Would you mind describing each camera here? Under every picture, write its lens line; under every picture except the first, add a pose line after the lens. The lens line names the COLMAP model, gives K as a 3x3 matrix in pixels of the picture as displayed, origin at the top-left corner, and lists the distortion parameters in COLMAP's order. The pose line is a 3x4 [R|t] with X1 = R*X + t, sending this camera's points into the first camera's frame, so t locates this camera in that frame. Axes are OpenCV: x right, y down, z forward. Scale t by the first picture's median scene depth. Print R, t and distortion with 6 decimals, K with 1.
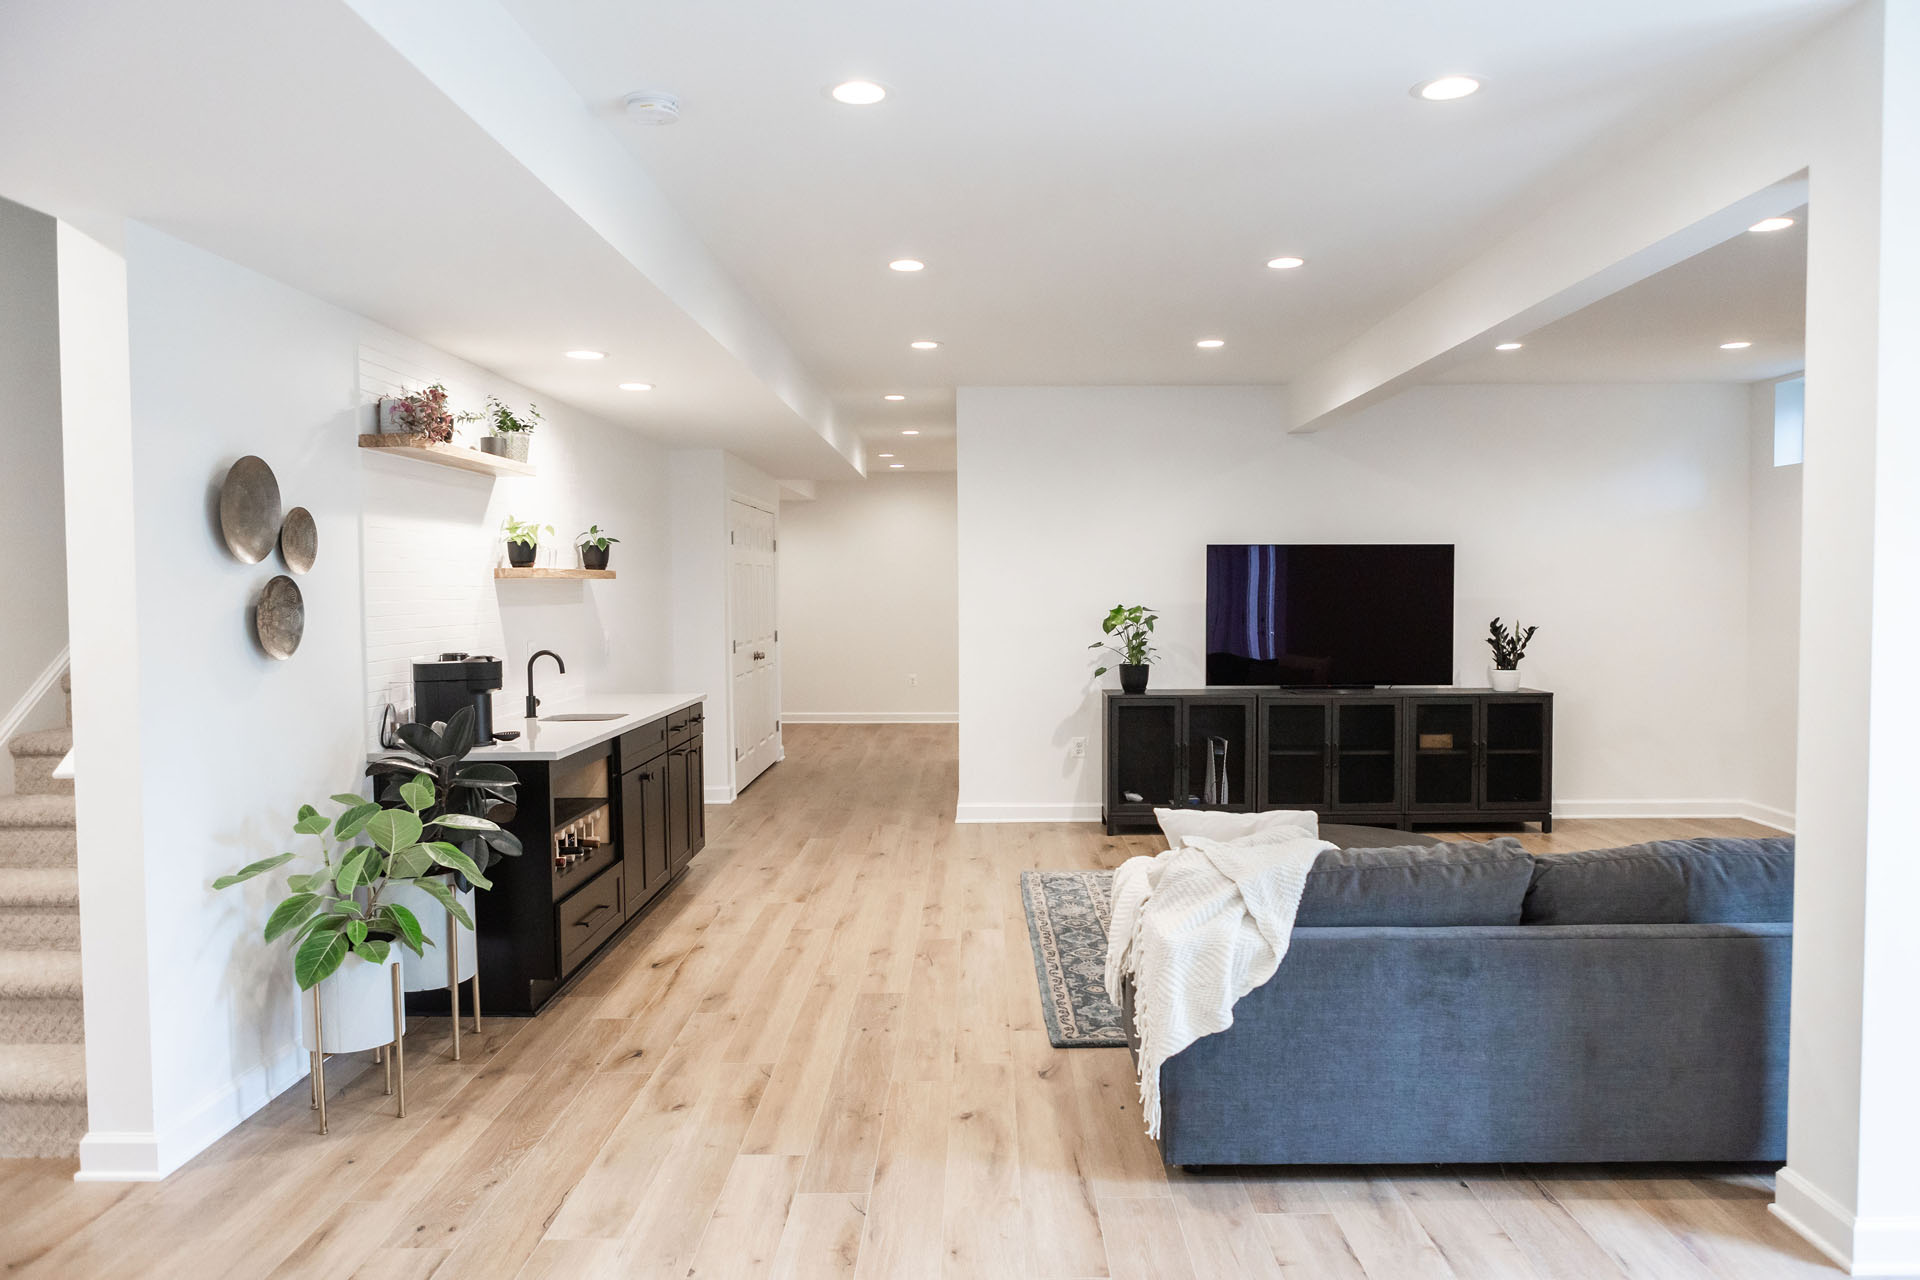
lens RADIAL K [[1298.2, 0, 968.6], [0, 1298.2, 638.1], [0, 0, 1]] dist [-0.028068, 0.018441]
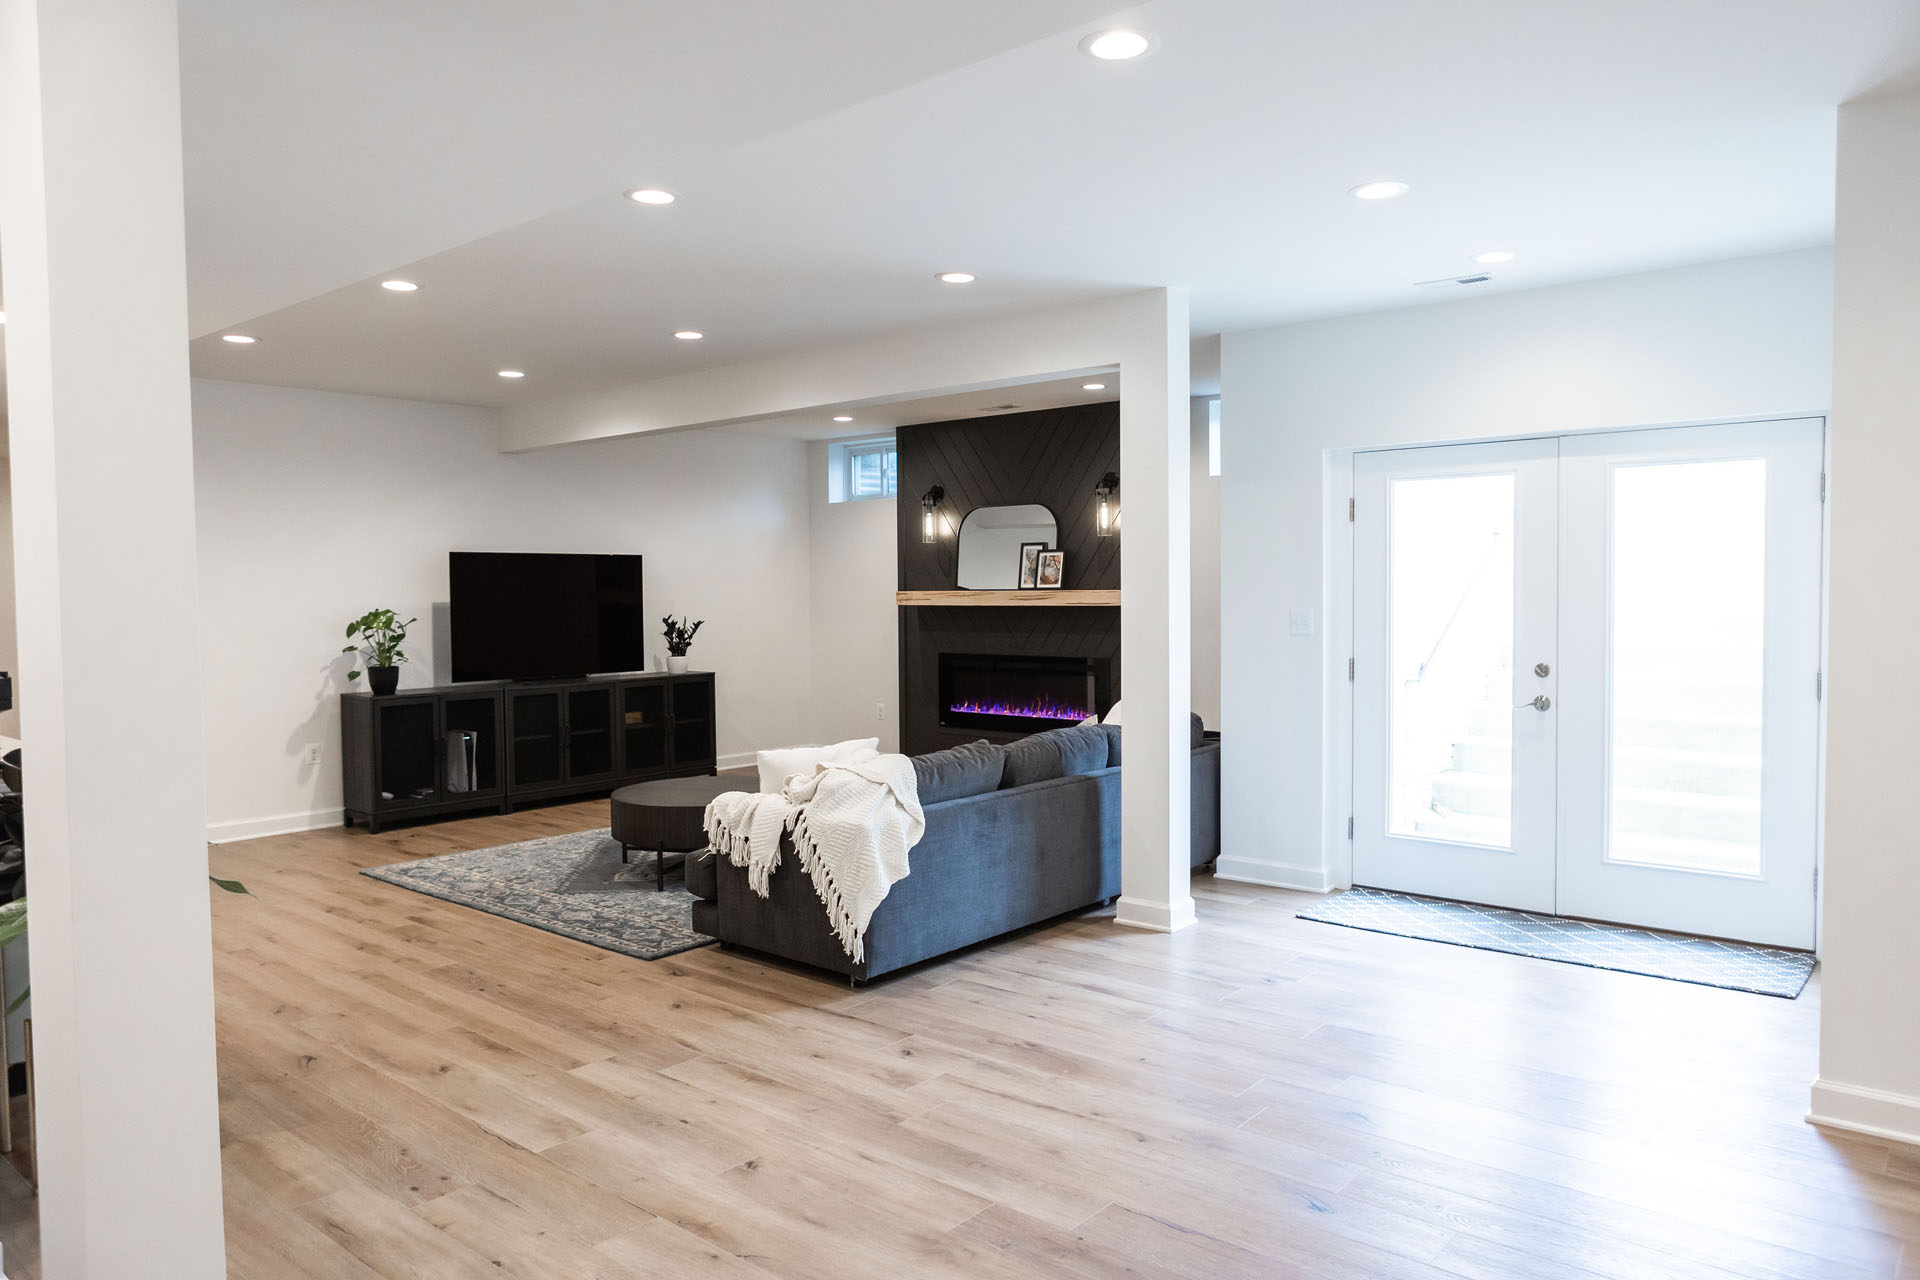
lens RADIAL K [[1298.2, 0, 968.6], [0, 1298.2, 638.1], [0, 0, 1]] dist [-0.028068, 0.018441]
pose [[0.640699, -0.032094, 0.767121, -0.580761], [0.036479, 0.999270, 0.011339, 0.004923], [-0.766925, 0.020719, 0.641403, -0.027444]]
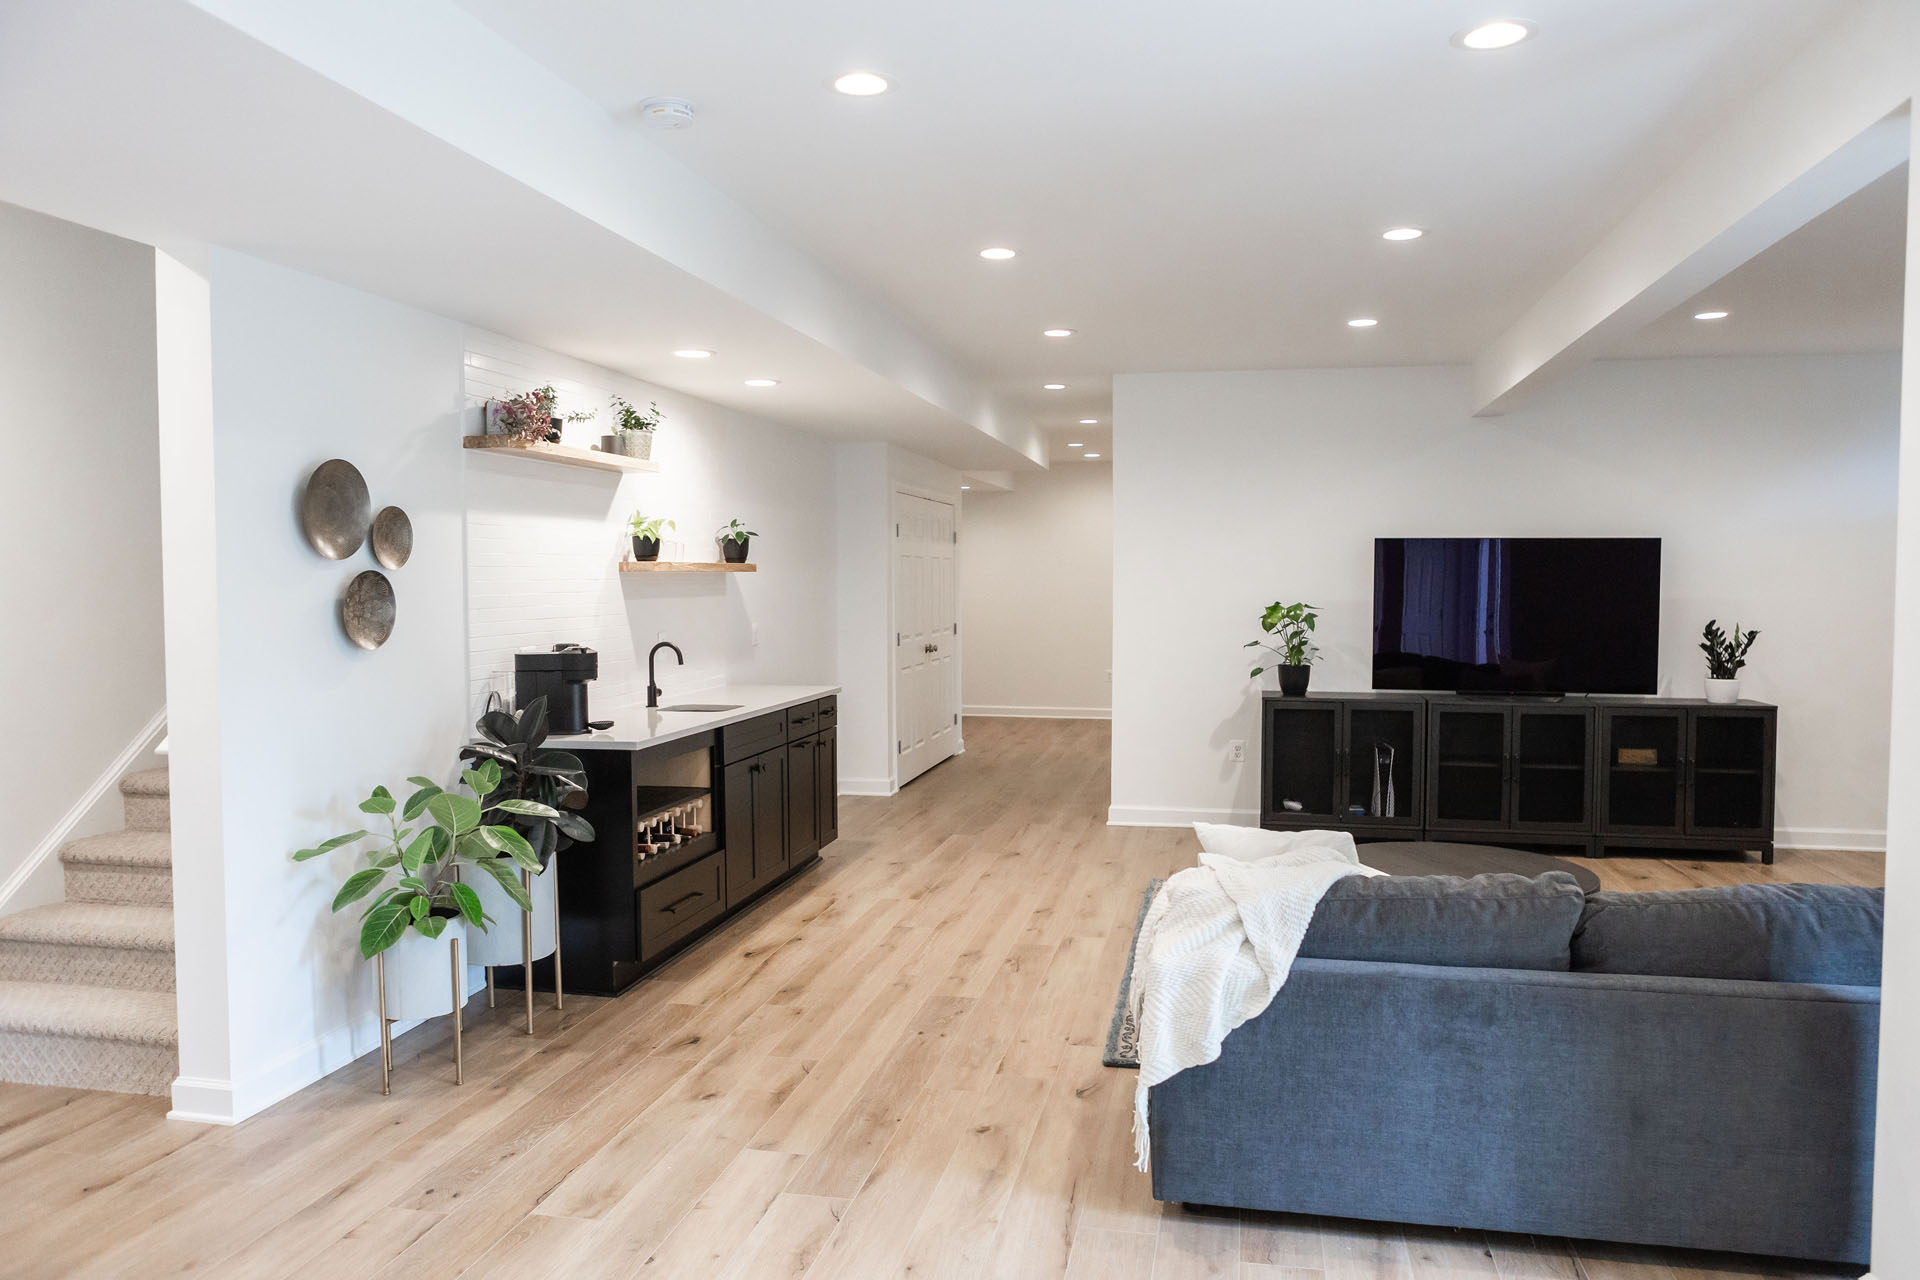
lens RADIAL K [[1324.0, 0, 968.9], [0, 1324.0, 637.7], [0, 0, 1]] dist [-0.022434, 0.009388]
pose [[0.981005, 0.014787, -0.193419, 0.130626], [-0.013502, 0.999877, 0.007961, -0.006449], [0.193513, -0.005199, 0.981084, 0.018610]]
